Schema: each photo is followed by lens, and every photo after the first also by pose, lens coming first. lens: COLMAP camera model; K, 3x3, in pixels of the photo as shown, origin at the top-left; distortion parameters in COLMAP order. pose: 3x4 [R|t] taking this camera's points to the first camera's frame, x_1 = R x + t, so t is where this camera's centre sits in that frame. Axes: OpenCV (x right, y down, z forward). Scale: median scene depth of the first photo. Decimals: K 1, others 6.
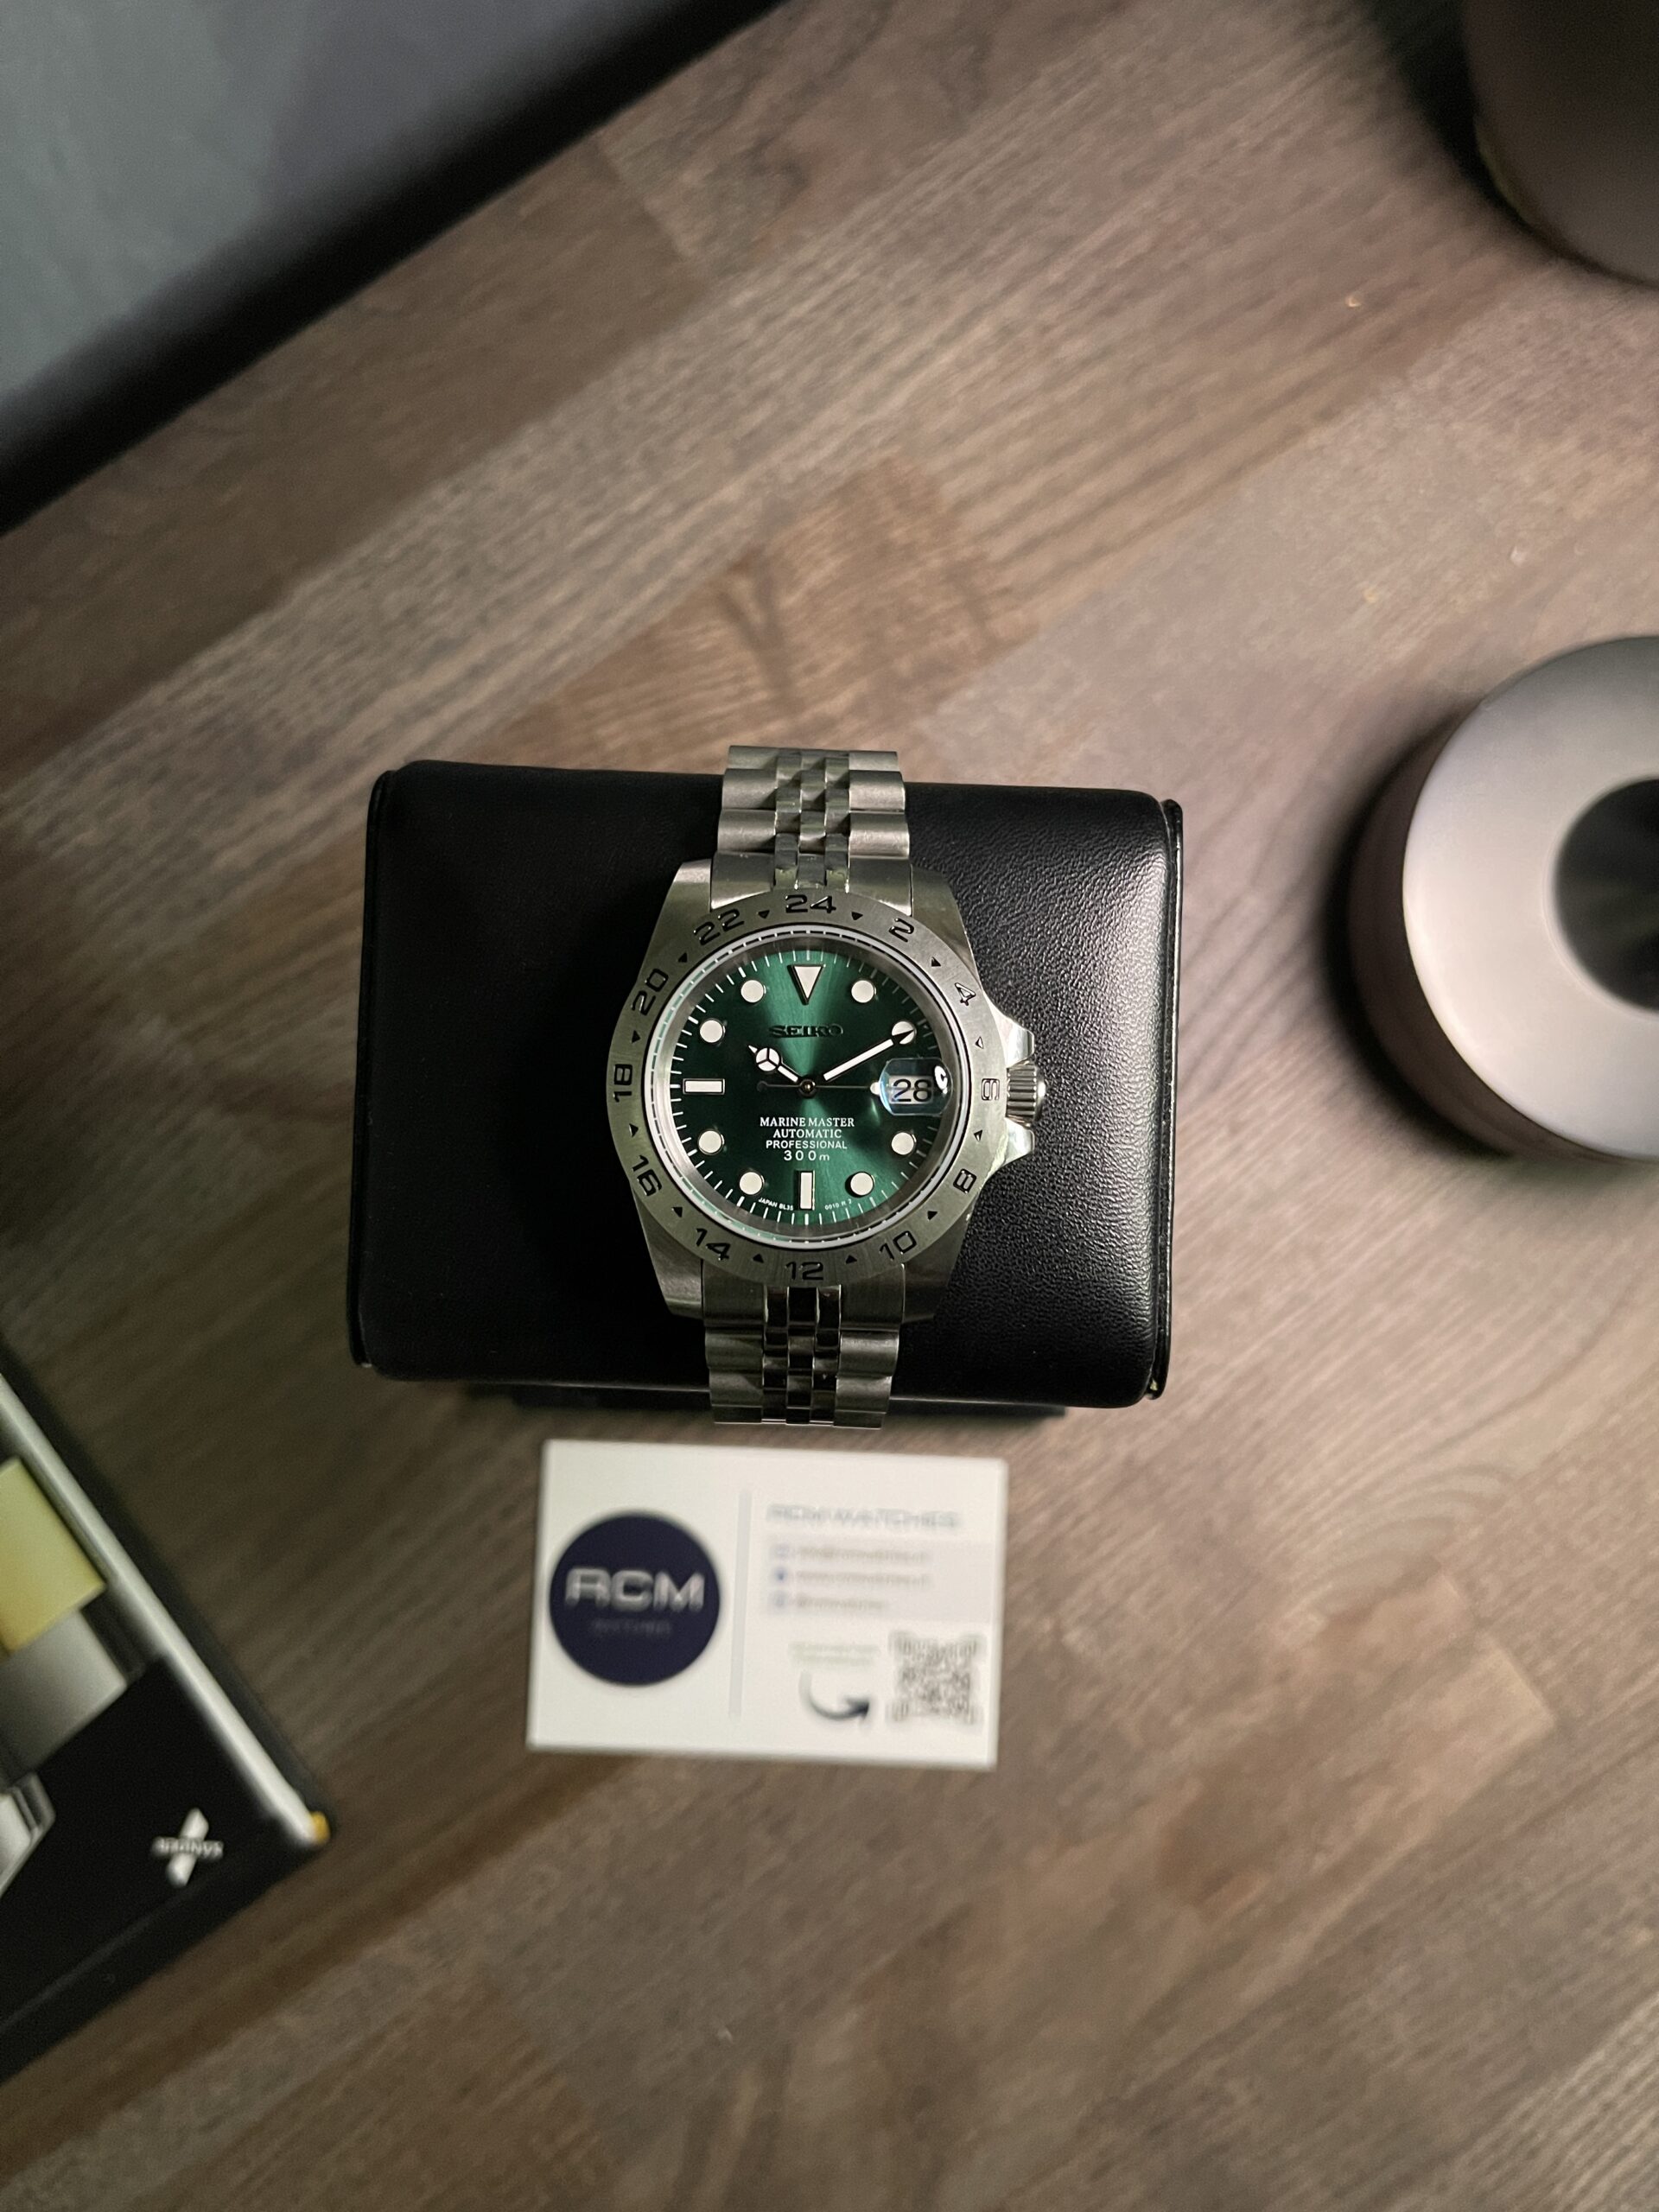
lens RADIAL K [[1741.1, 0, 829.5], [0, 1741.1, 1106.0], [0, 0, 1]] dist [0.055741, -0.105641]
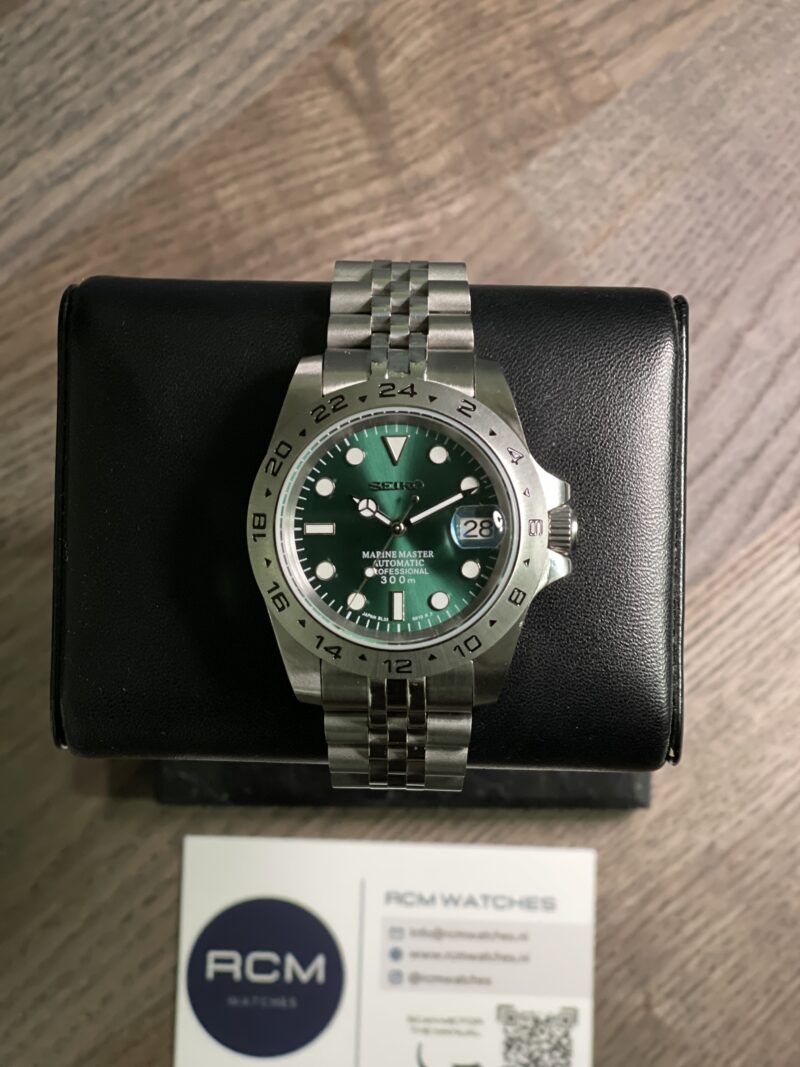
lens RADIAL K [[2060.9, 0, 400.0], [0, 2060.9, 533.5], [0, 0, 1]] dist [0.058840, 0.510879]
pose [[0.999346, -0.016446, -0.032198, 0.037911], [0.016796, 0.999802, 0.010630, -0.022471], [0.032017, -0.011163, 0.999425, -0.545216]]
